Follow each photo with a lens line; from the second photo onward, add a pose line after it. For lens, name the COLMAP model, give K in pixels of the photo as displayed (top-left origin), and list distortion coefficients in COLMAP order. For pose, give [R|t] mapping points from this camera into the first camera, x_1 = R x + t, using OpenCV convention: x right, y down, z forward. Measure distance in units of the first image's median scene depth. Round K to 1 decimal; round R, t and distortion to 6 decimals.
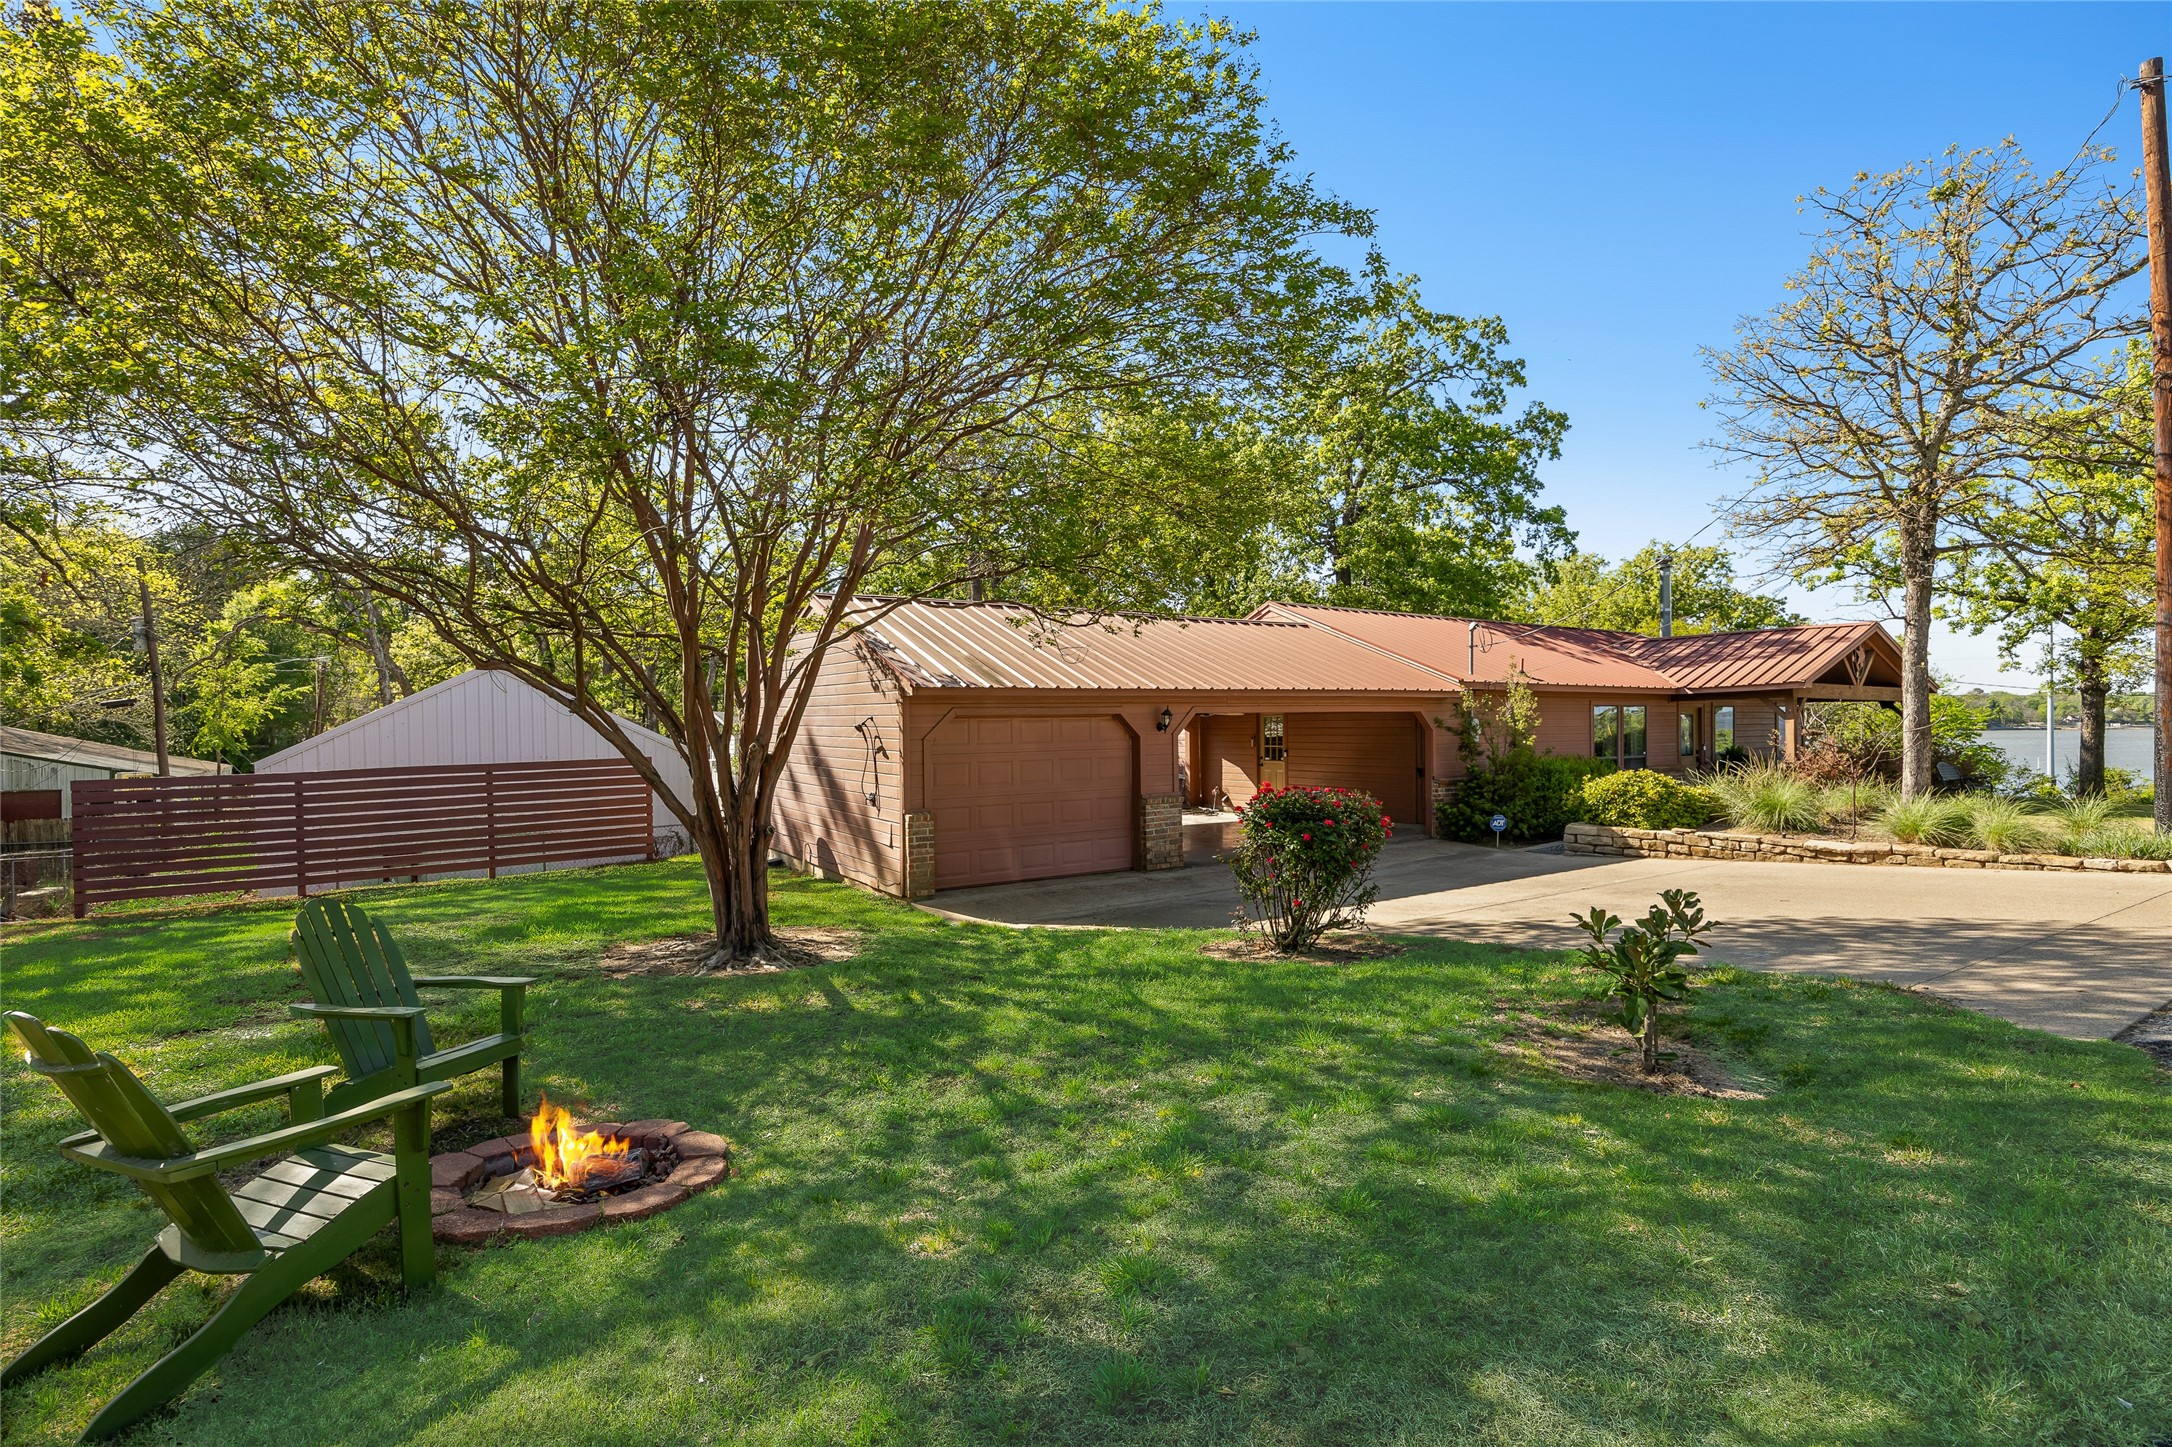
lens RADIAL K [[1048.5, 0, 1081.8], [0, 1048.5, 735.4], [0, 0, 1]] dist [-0.005890, 0.001575]
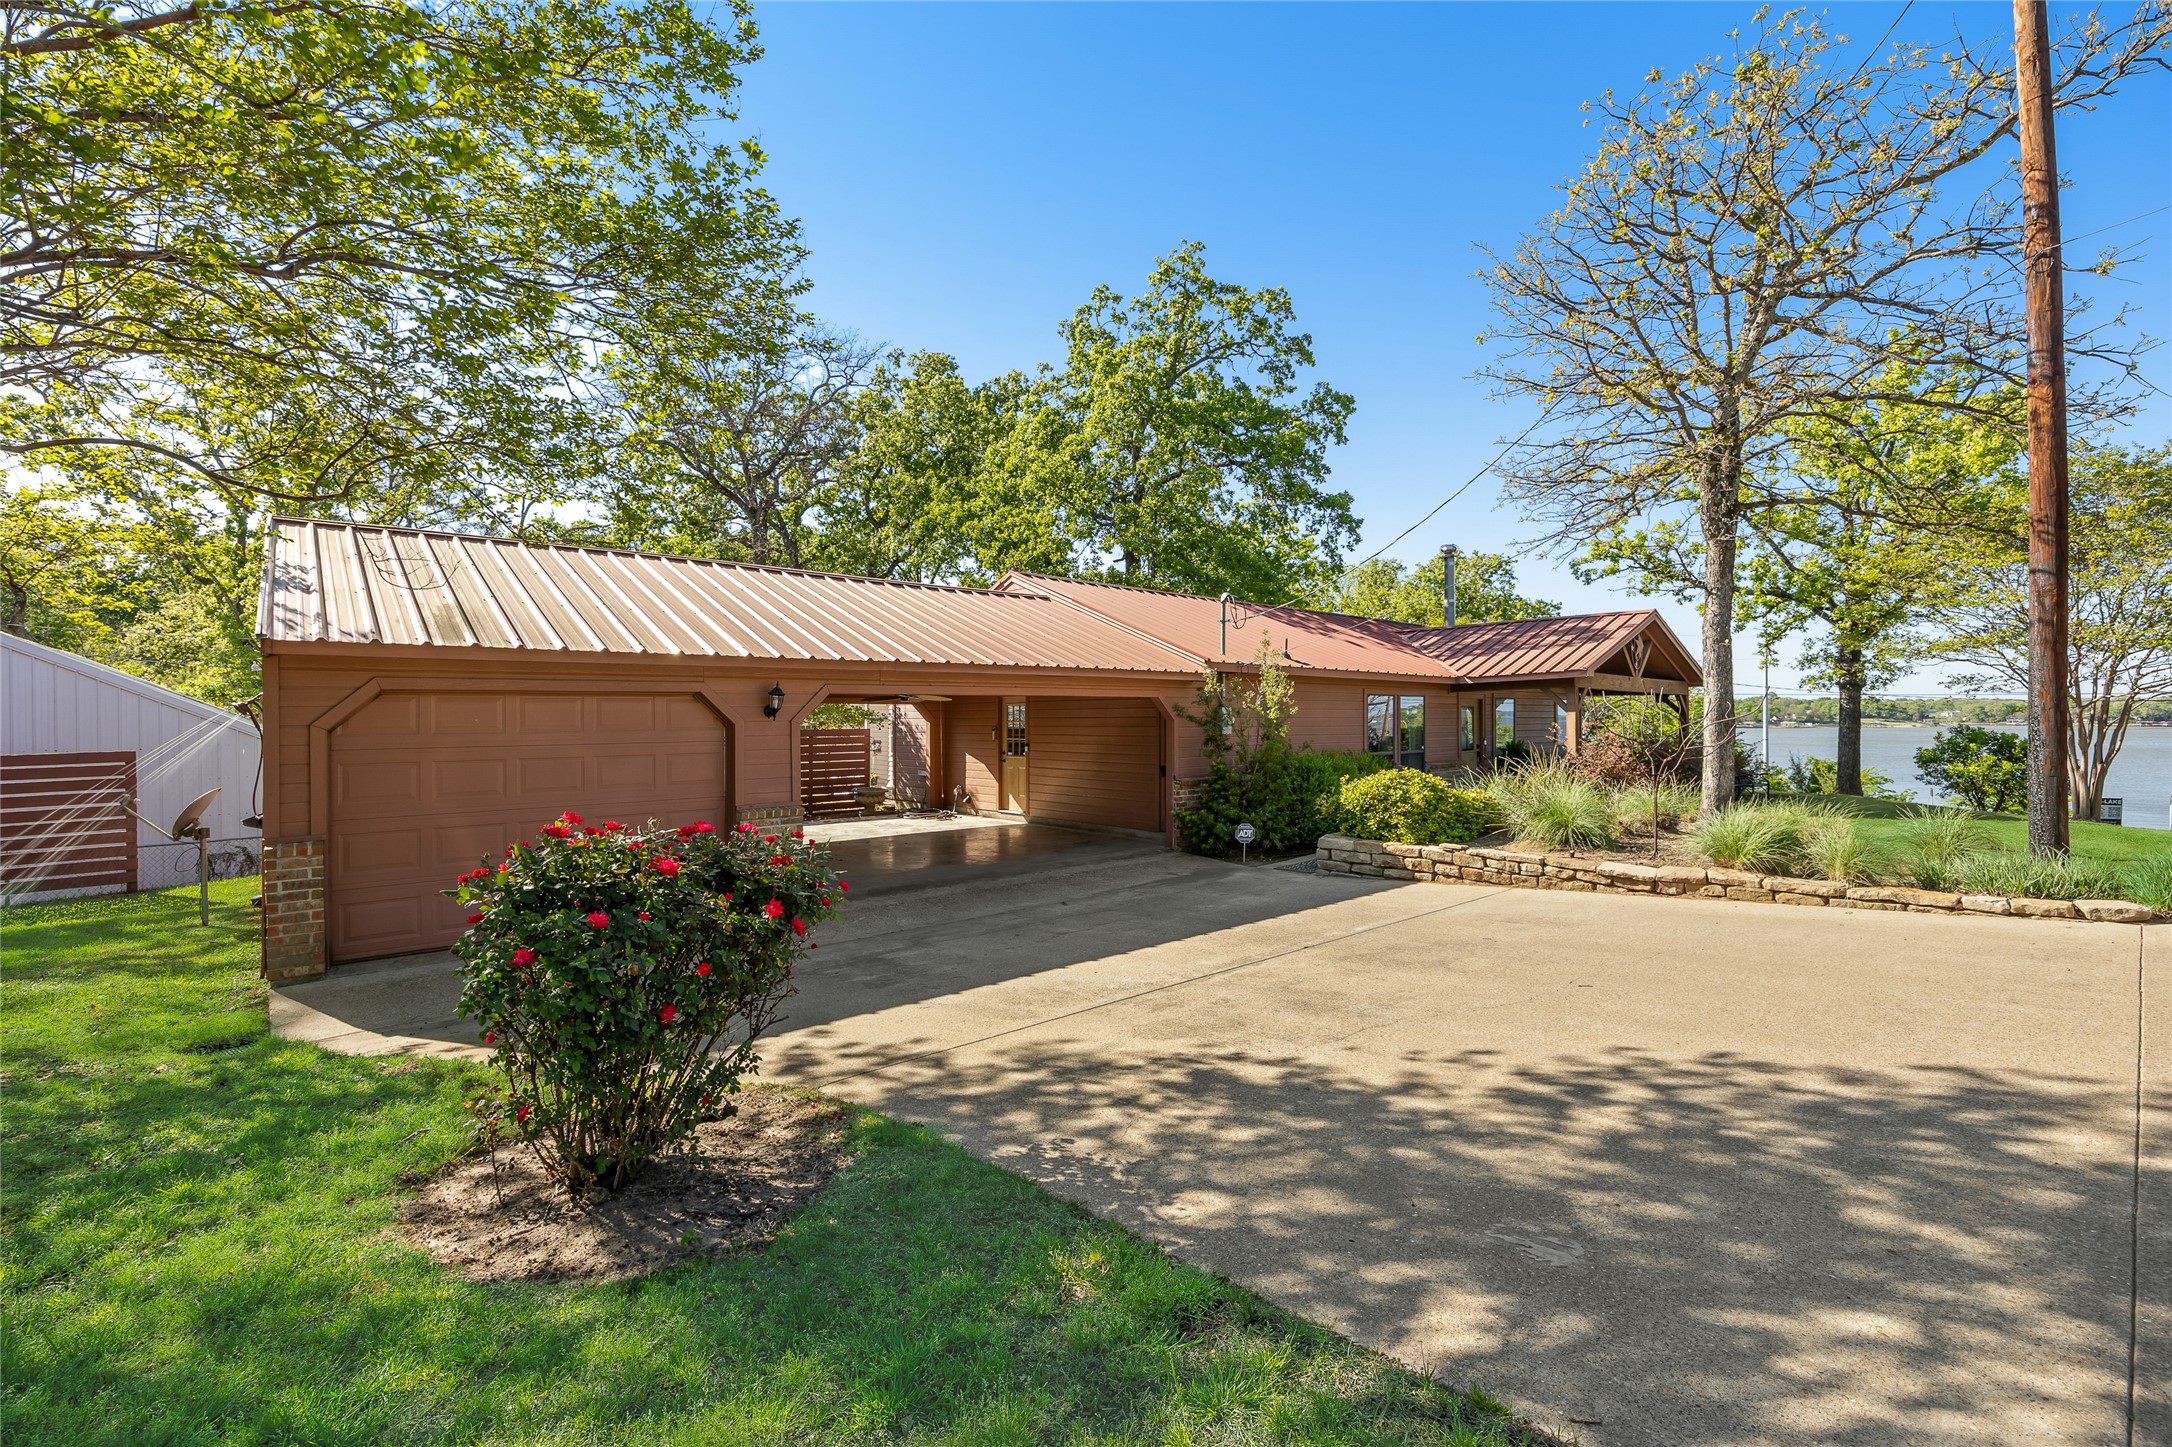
lens RADIAL K [[944.5, 0, 1089.5], [0, 944.5, 719.8], [0, 0, 1]] dist [0.004920, -0.000160]
pose [[0.991149, 0.005169, 0.132650, 0.139391], [-0.003749, 0.999933, -0.010950, 0.002435], [-0.132698, 0.010356, 0.991102, 0.219994]]
